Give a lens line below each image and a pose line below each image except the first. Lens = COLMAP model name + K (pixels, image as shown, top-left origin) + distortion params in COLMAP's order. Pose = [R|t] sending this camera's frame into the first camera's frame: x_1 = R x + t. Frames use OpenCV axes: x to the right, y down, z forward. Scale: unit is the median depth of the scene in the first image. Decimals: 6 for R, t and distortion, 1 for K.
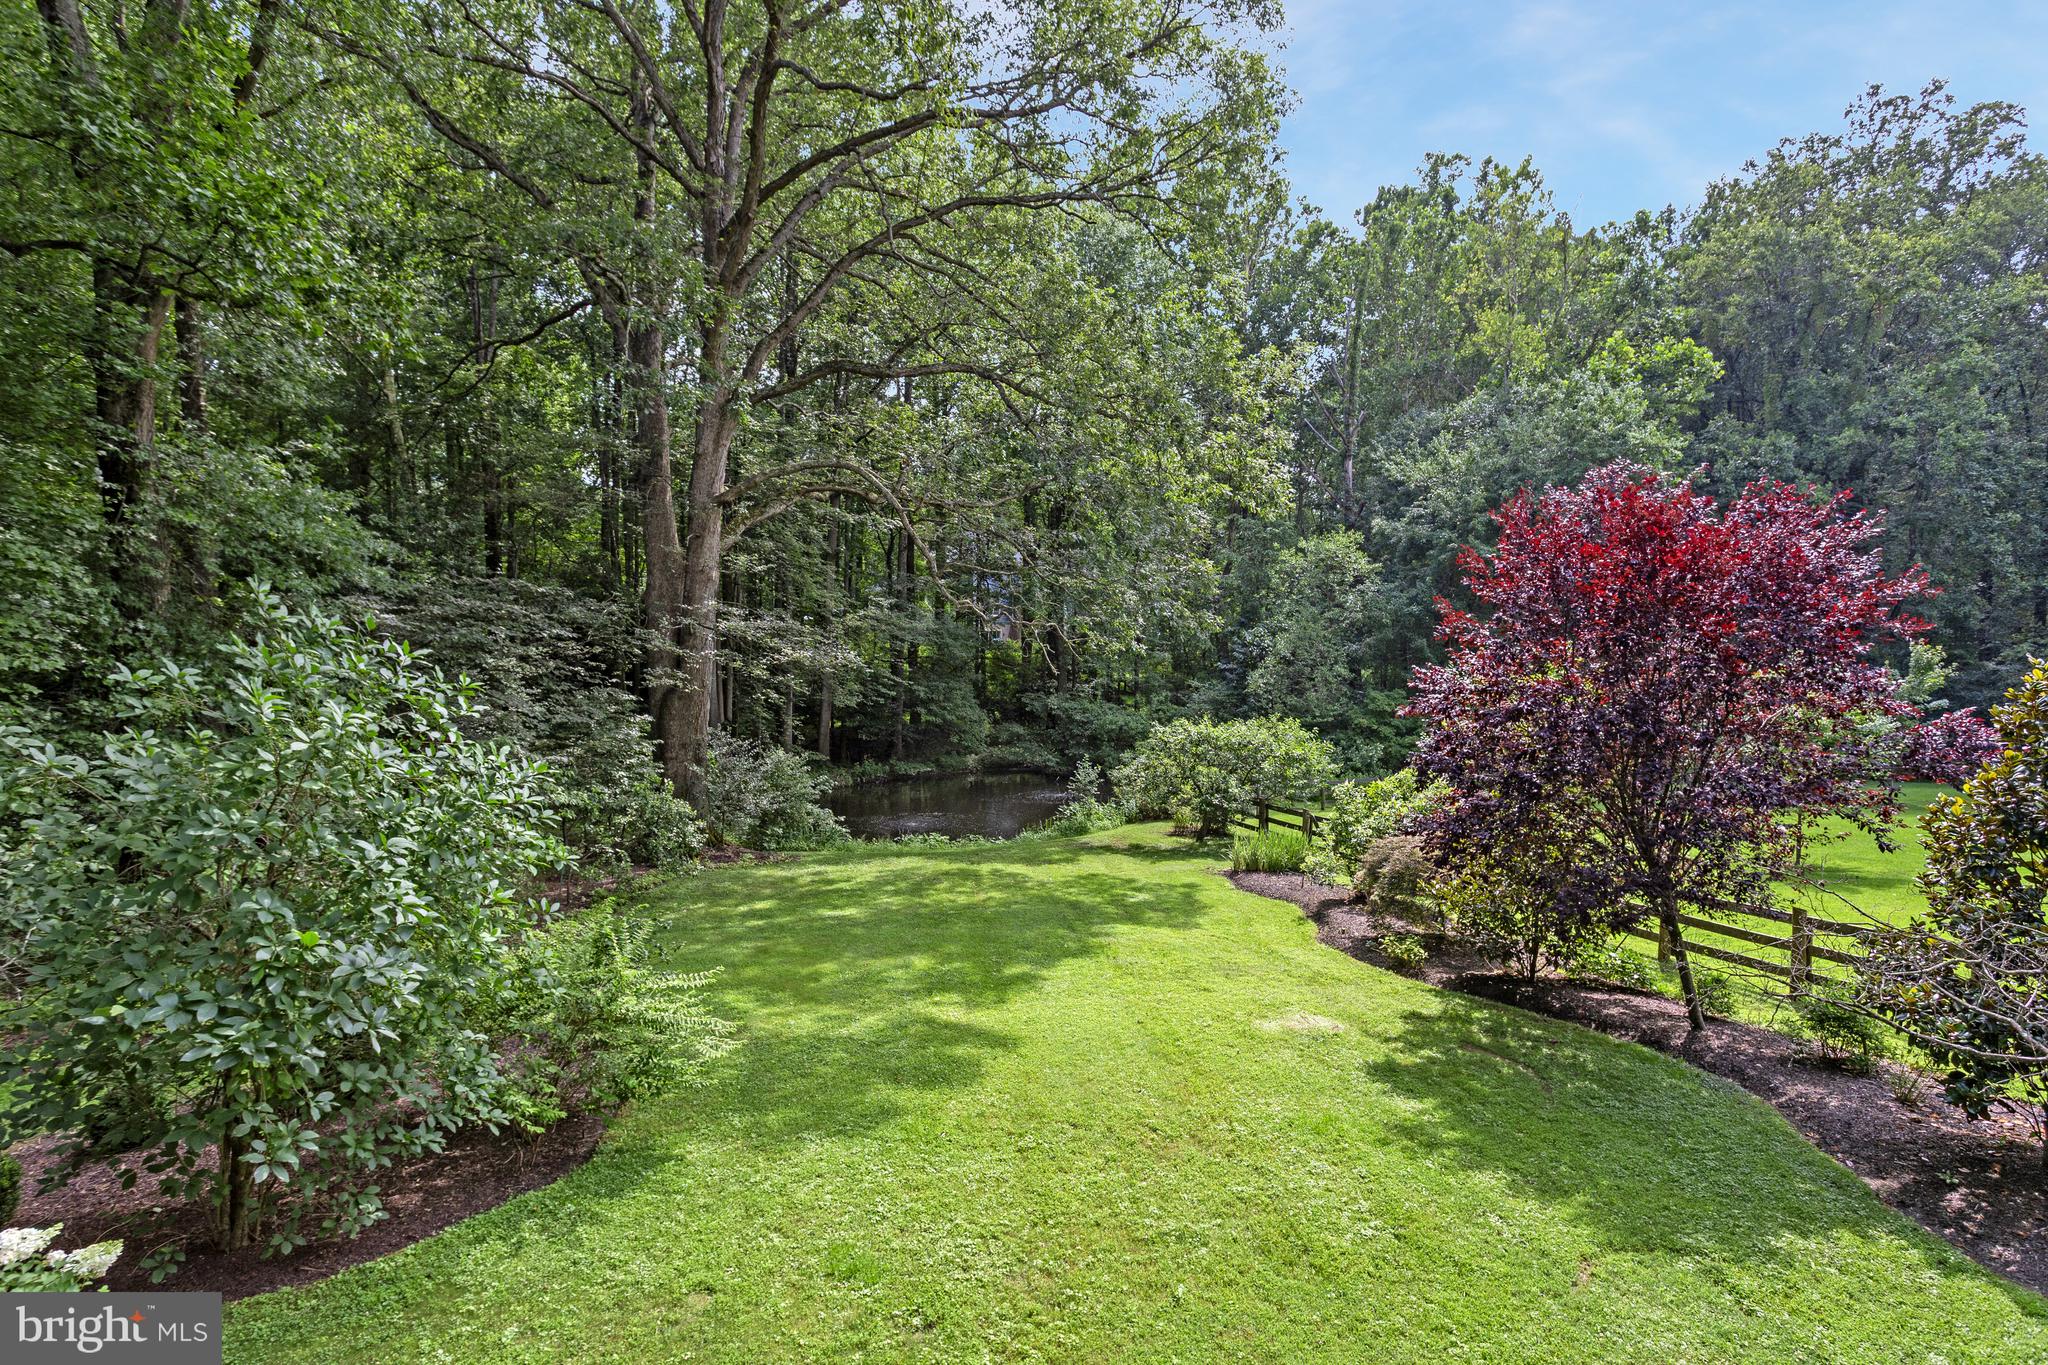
lens RADIAL K [[1197.9, 0, 1019.6], [0, 1197.9, 672.9], [0, 0, 1]] dist [0.009886, 0.004750]
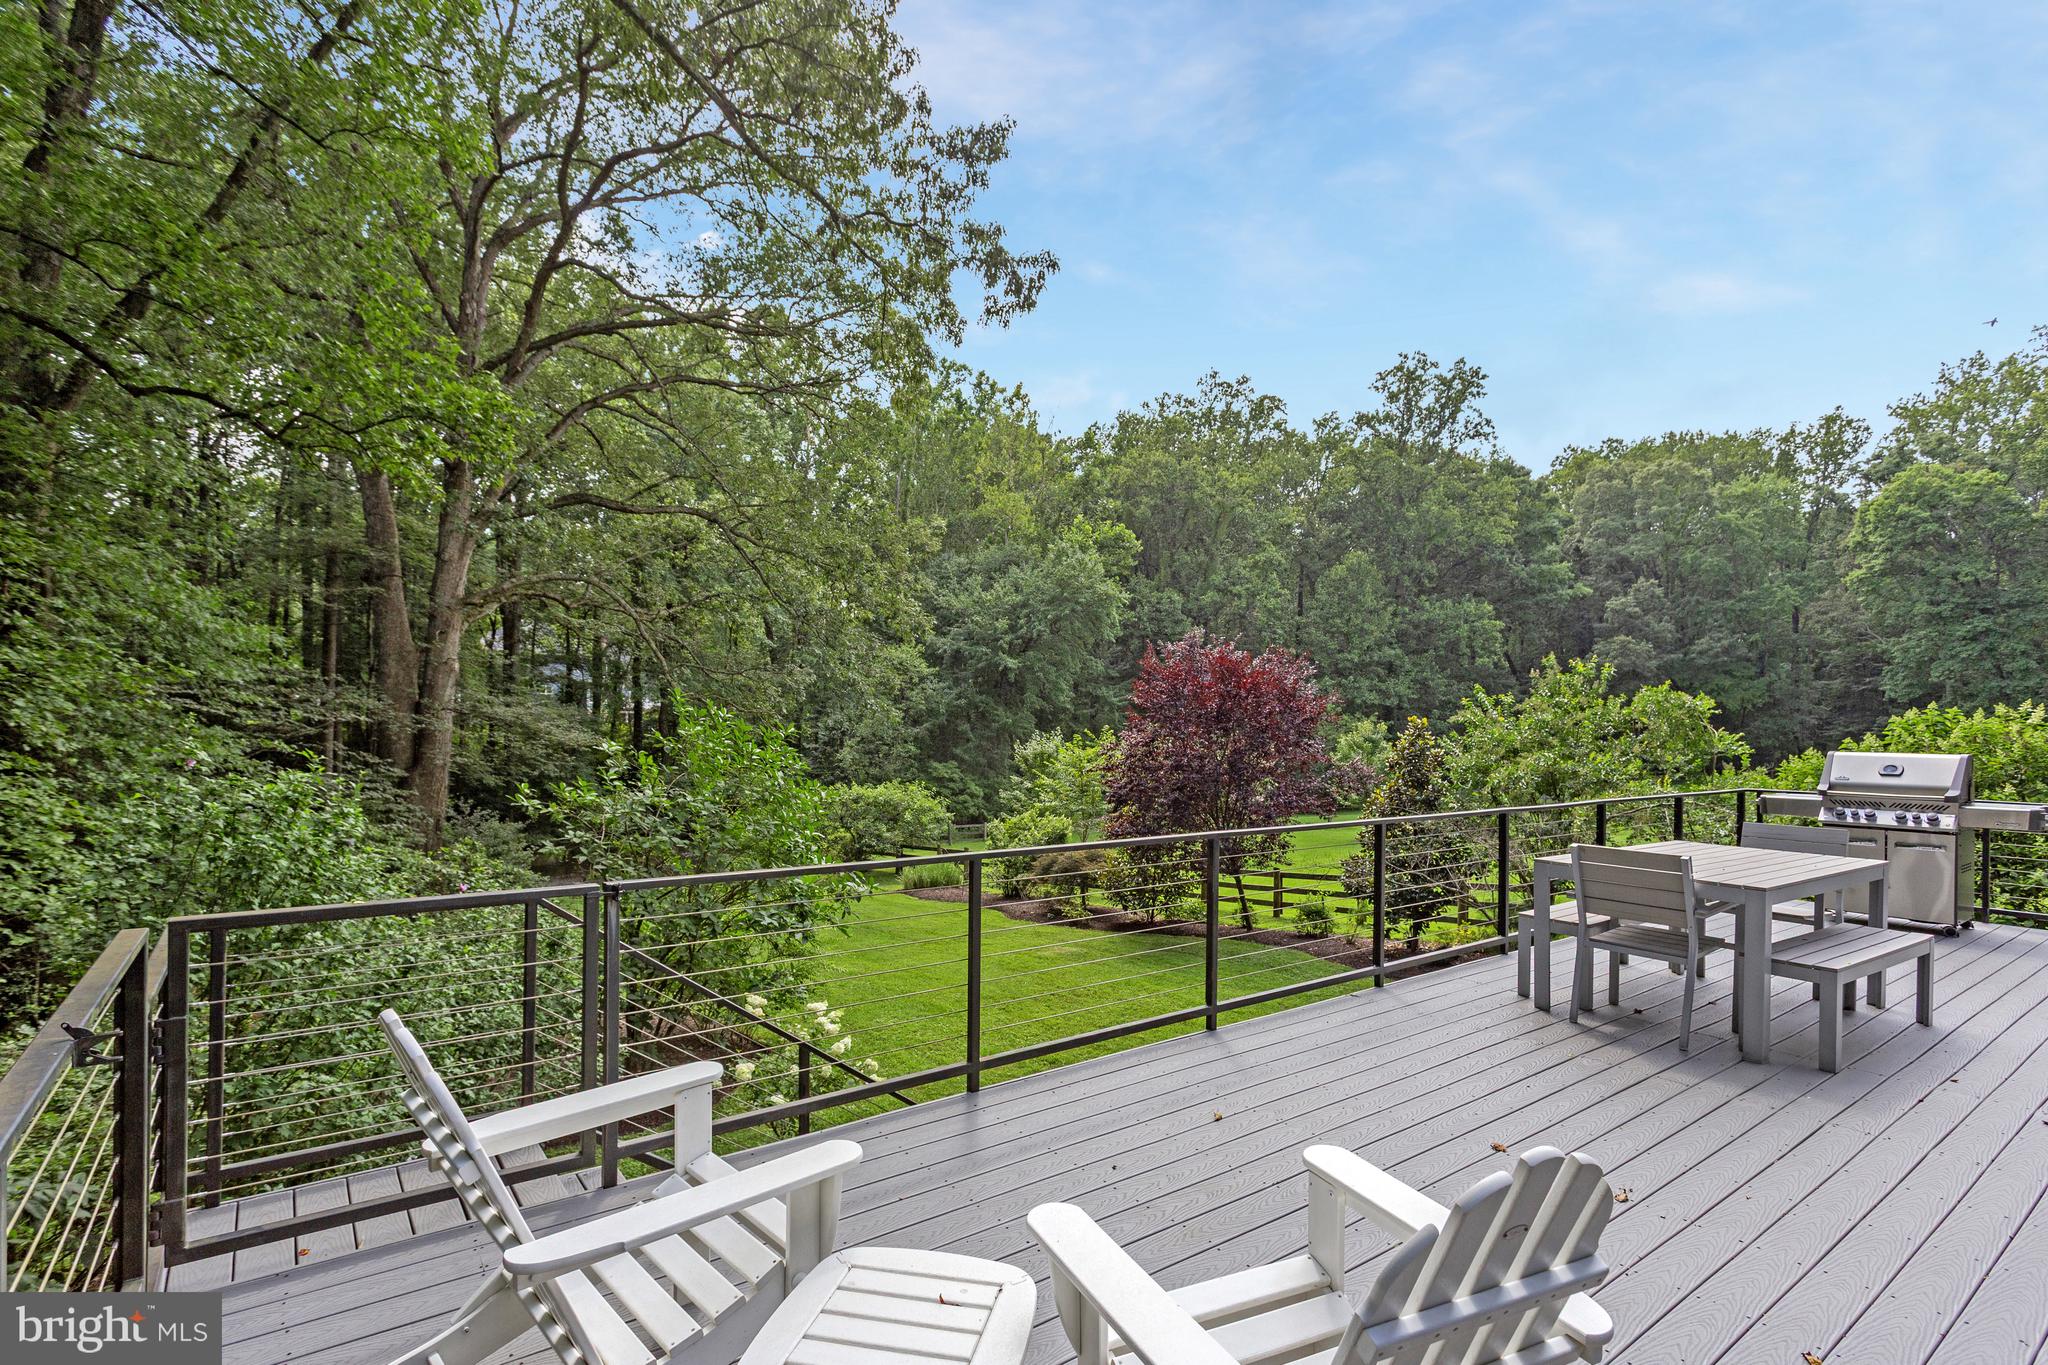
lens RADIAL K [[1011.8, 0, 1052.0], [0, 1011.8, 735.2], [0, 0, 1]] dist [0.015231, 0.000171]
pose [[0.883523, -0.002085, 0.468383, -0.116016], [0.009463, 0.999865, -0.013400, 0.000970], [-0.468292, 0.016271, 0.883424, -0.069588]]
